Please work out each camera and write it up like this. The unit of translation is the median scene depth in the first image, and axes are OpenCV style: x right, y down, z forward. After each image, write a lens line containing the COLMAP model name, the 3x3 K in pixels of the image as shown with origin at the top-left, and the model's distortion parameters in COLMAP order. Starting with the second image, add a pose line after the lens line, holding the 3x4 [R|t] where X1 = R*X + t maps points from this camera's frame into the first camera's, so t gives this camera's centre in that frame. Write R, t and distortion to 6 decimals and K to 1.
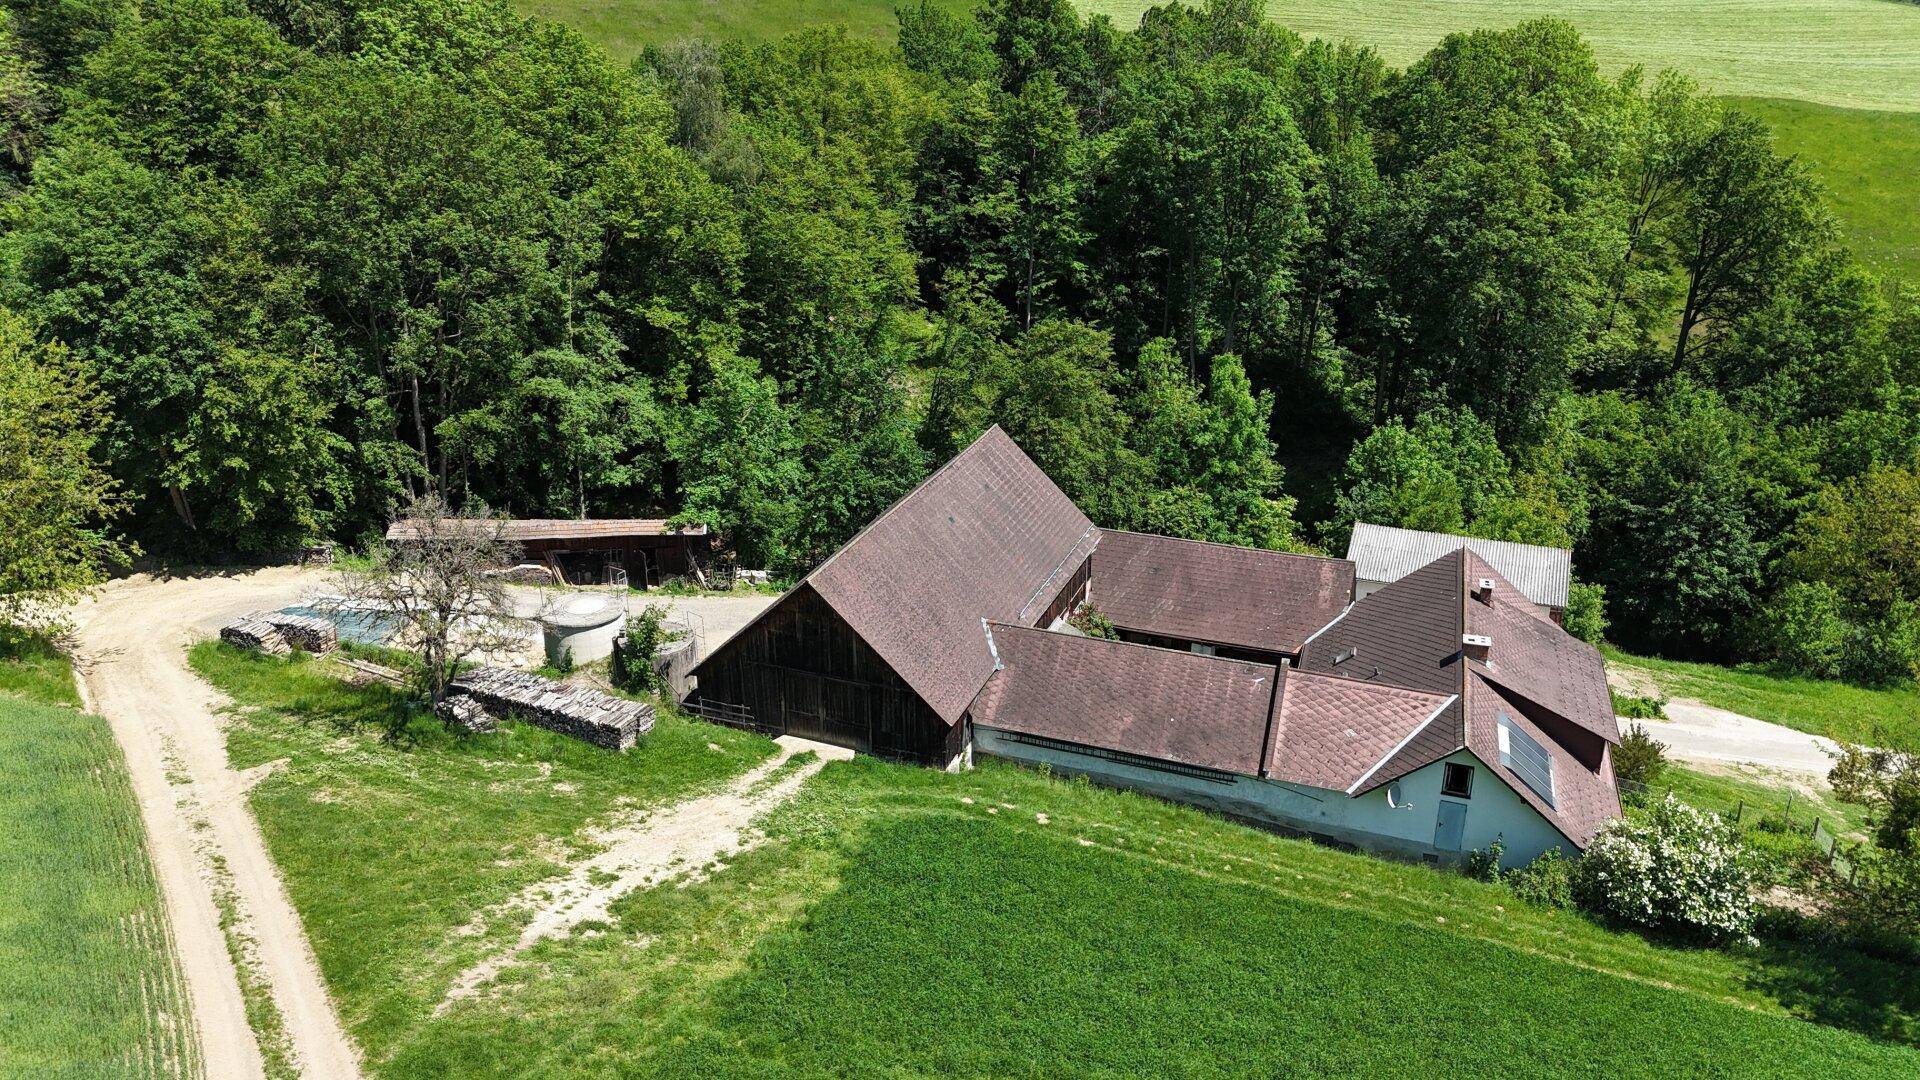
lens RADIAL K [[1409.5, 0, 956.0], [0, 1409.5, 547.8], [0, 0, 1]] dist [0.069858, -0.069922]
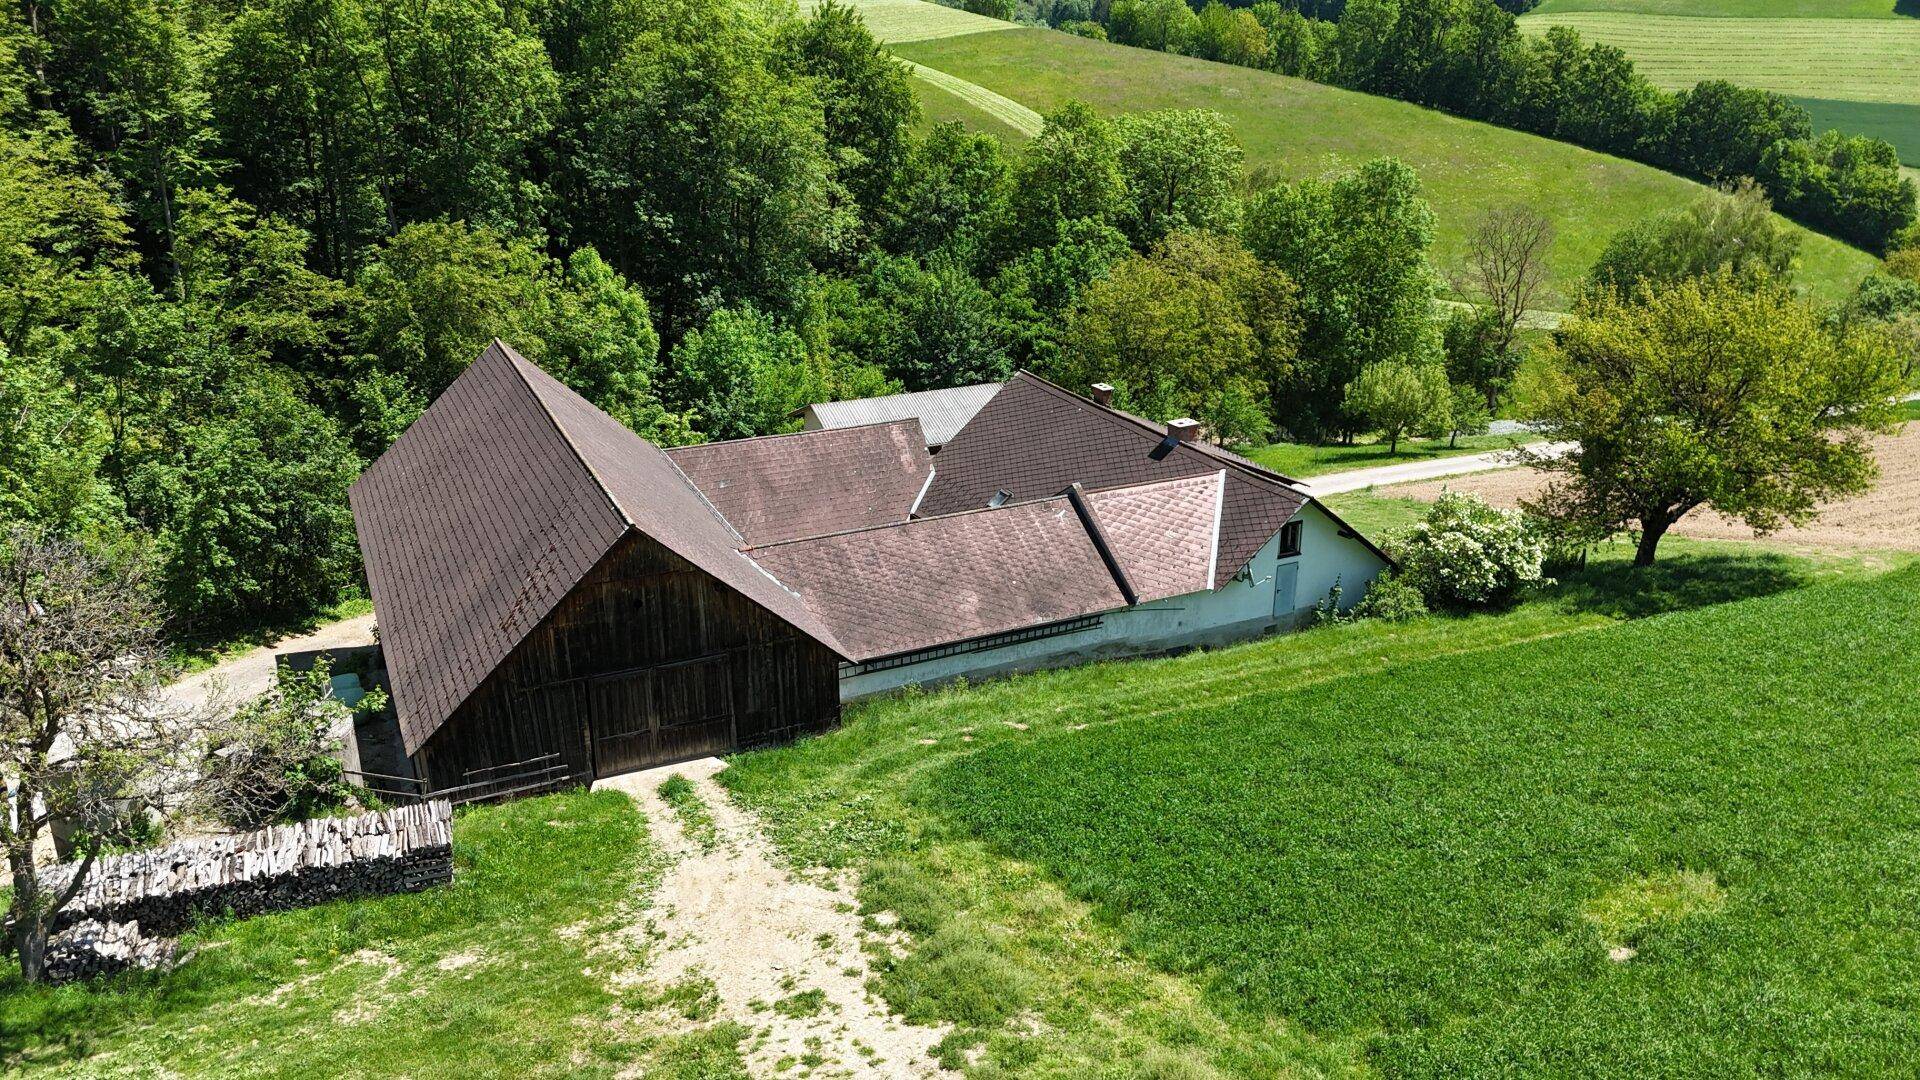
lens RADIAL K [[1409.5, 0, 962.6], [0, 1409.5, 549.6], [0, 0, 1]] dist [0.069858, -0.069922]
pose [[0.689115, -0.263329, 0.675114, -0.312812], [0.265595, 0.958589, 0.102795, 0.005155], [-0.674226, 0.108470, 0.730516, 0.285796]]
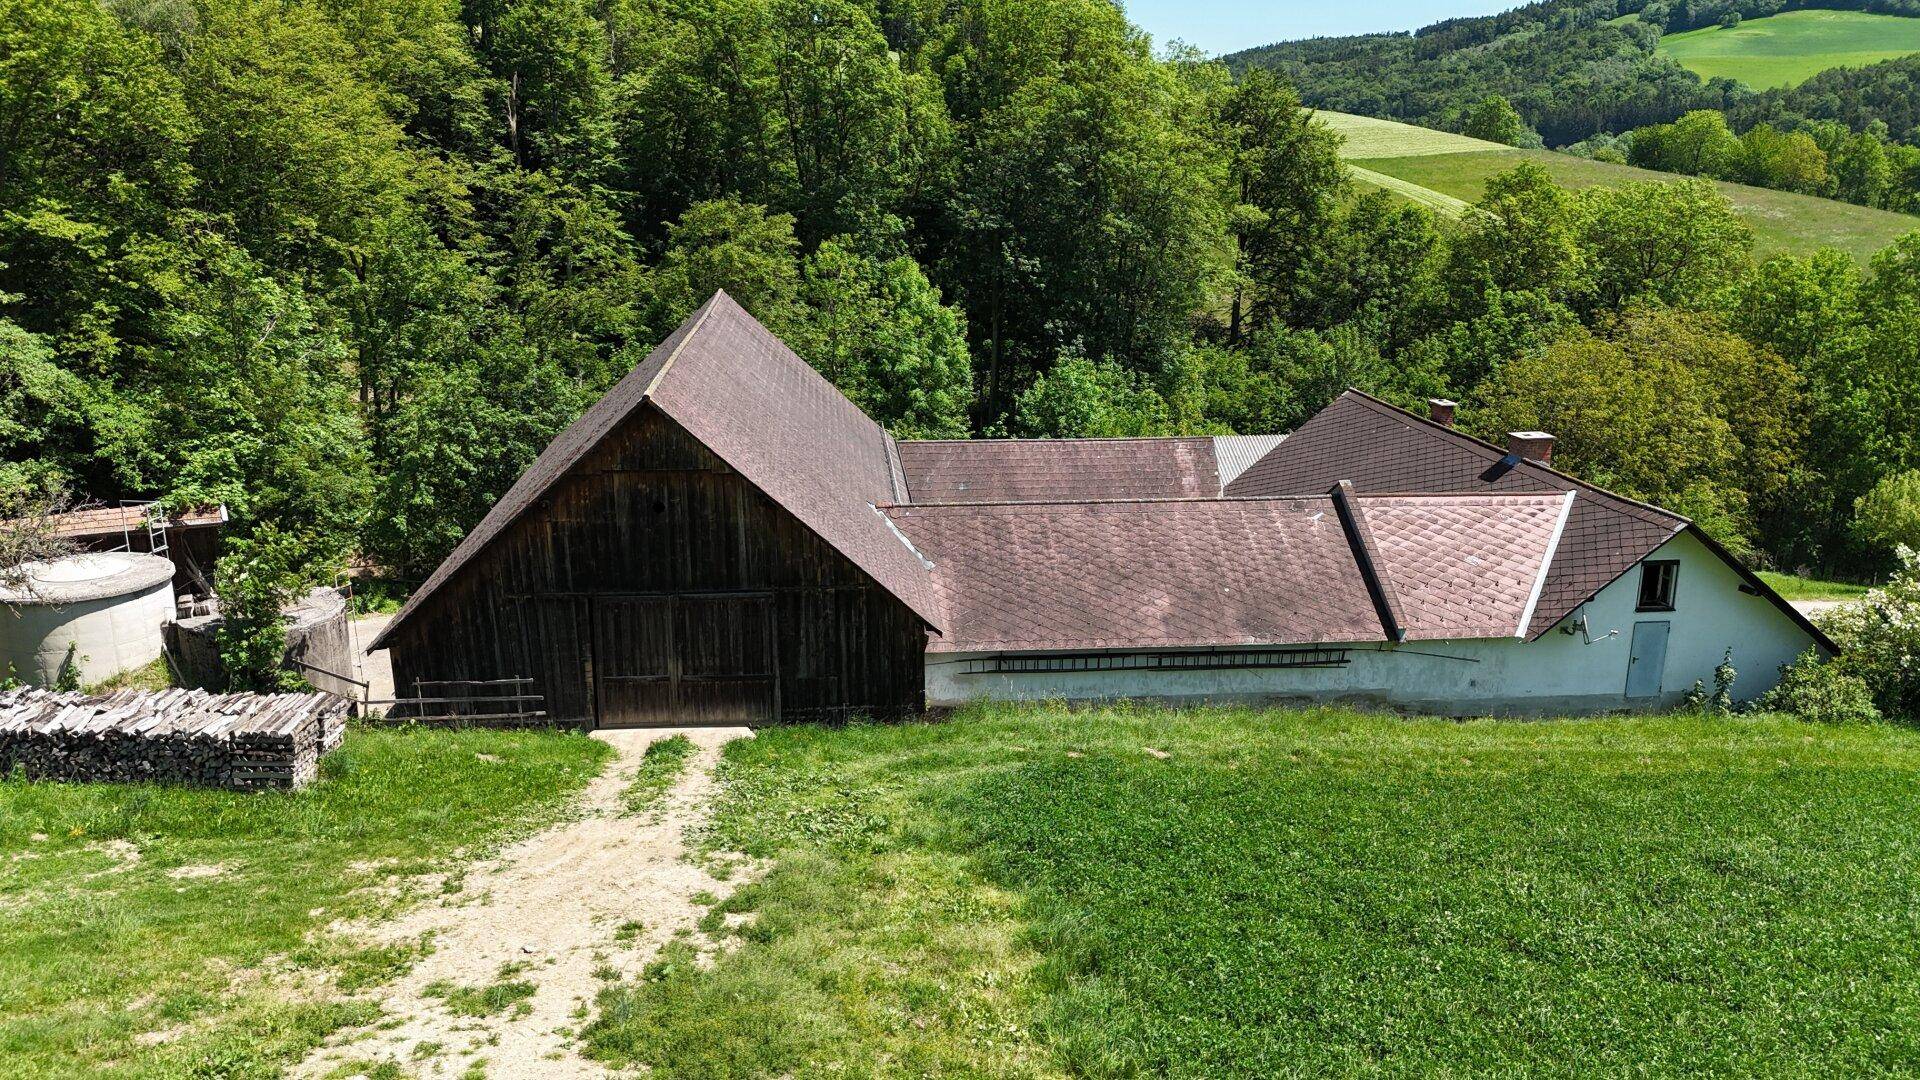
lens RADIAL K [[1409.5, 0, 967.5], [0, 1409.5, 543.7], [0, 0, 1]] dist [0.069858, -0.069922]
pose [[0.893122, -0.112615, 0.435489, -0.162111], [0.160720, 0.984137, -0.075120, 0.093488], [-0.420121, 0.137083, 0.897054, 0.340778]]
